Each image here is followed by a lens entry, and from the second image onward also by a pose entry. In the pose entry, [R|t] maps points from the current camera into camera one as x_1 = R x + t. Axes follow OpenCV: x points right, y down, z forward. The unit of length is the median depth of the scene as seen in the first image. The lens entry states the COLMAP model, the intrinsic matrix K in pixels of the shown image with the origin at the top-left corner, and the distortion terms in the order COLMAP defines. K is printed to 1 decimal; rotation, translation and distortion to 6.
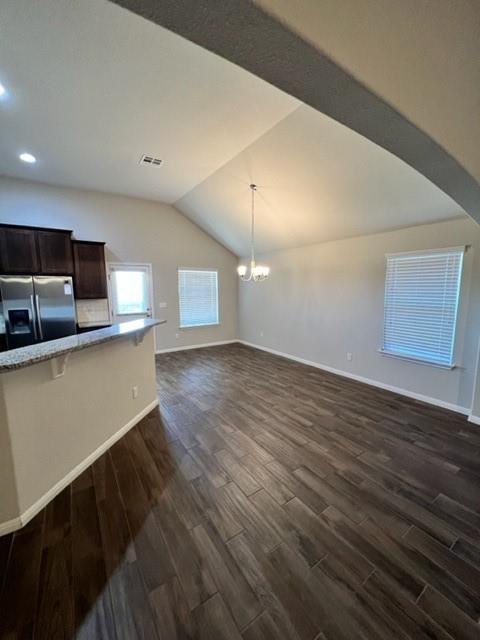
lens RADIAL K [[255.2, 0, 240.4], [0, 255.2, 318.6], [0, 0, 1]] dist [-0.003428, 0.001063]
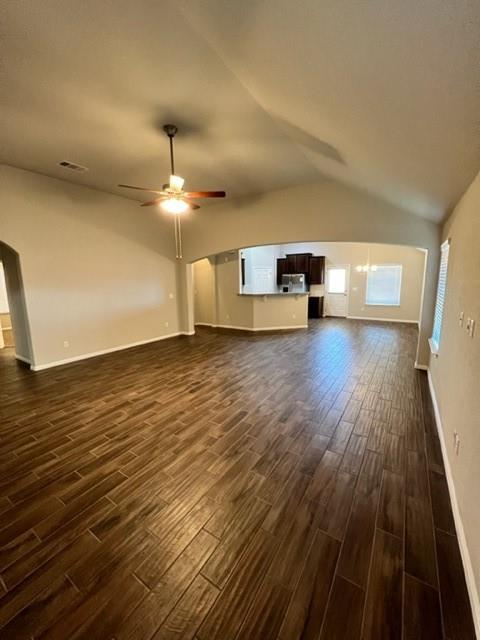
lens RADIAL K [[255.2, 0, 242.7], [0, 255.2, 317.9], [0, 0, 1]] dist [-0.003428, 0.001063]
pose [[0.392194, 0.140106, -0.909150, 1.410473], [-0.103888, 0.988756, 0.107558, 0.043279], [0.913998, 0.052267, 0.402339, -0.461519]]
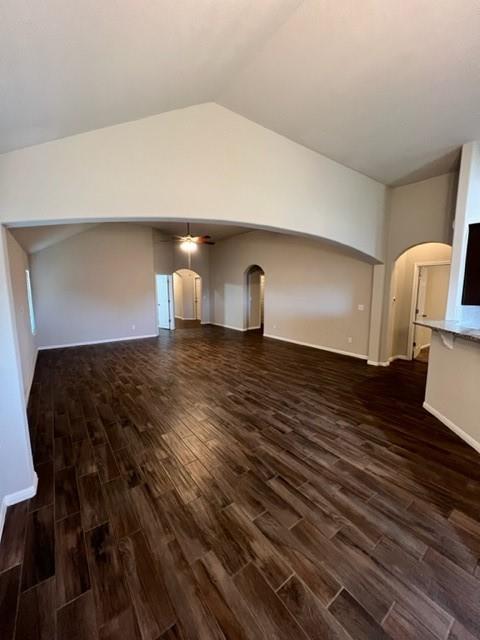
lens RADIAL K [[255.2, 0, 240.8], [0, 255.2, 321.1], [0, 0, 1]] dist [-0.003428, 0.001063]
pose [[-0.999162, 0.011212, -0.039376, 0.287445], [0.000833, 0.967136, 0.254258, -0.155661], [0.040933, 0.254012, -0.966335, 1.173053]]
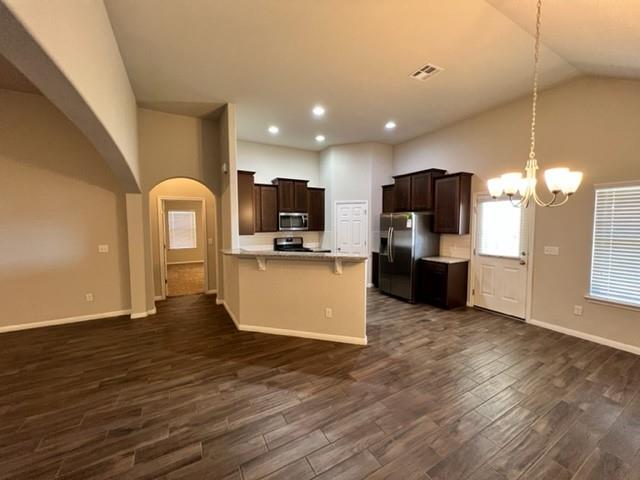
lens RADIAL K [[255.2, 0, 320.5], [0, 255.2, 239.9], [0, 0, 1]] dist [-0.003428, 0.001063]
pose [[-0.081681, 0.075096, -0.993825, 0.526621], [-0.119966, 0.989166, 0.084604, -0.096744], [0.989412, 0.126136, -0.071787, 0.753582]]
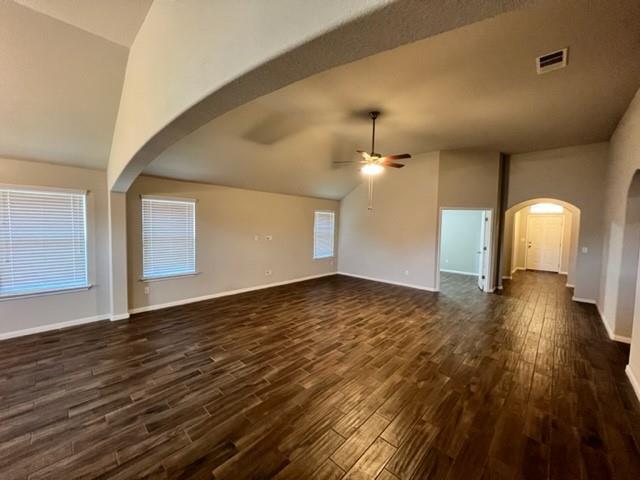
lens RADIAL K [[255.2, 0, 319.3], [0, 255.2, 237.2], [0, 0, 1]] dist [-0.003428, 0.001063]
pose [[-0.215707, -0.046621, 0.975345, -0.487378], [0.101379, 0.992392, 0.069857, -0.017618], [-0.971181, 0.113948, -0.209340, 0.122897]]
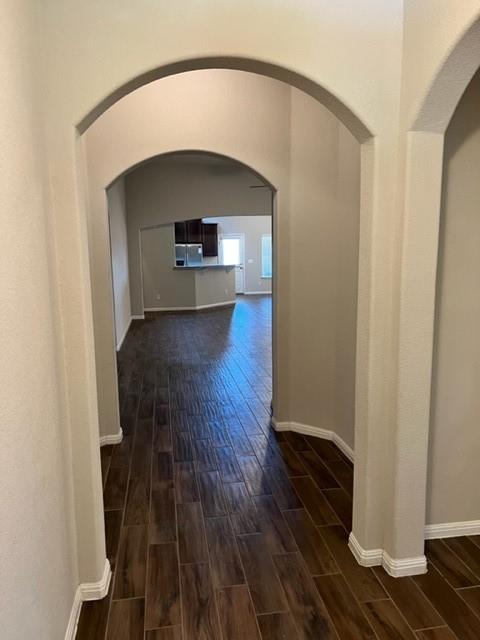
lens RADIAL K [[467.4, 0, 239.5], [0, 467.4, 319.8], [0, 0, 1]] dist [0.005371, -0.000065]
pose [[0.908136, 0.064254, -0.413716, 1.204051], [-0.052069, 0.997815, 0.040676, 0.273558], [0.415425, -0.015398, 0.909497, -2.313890]]
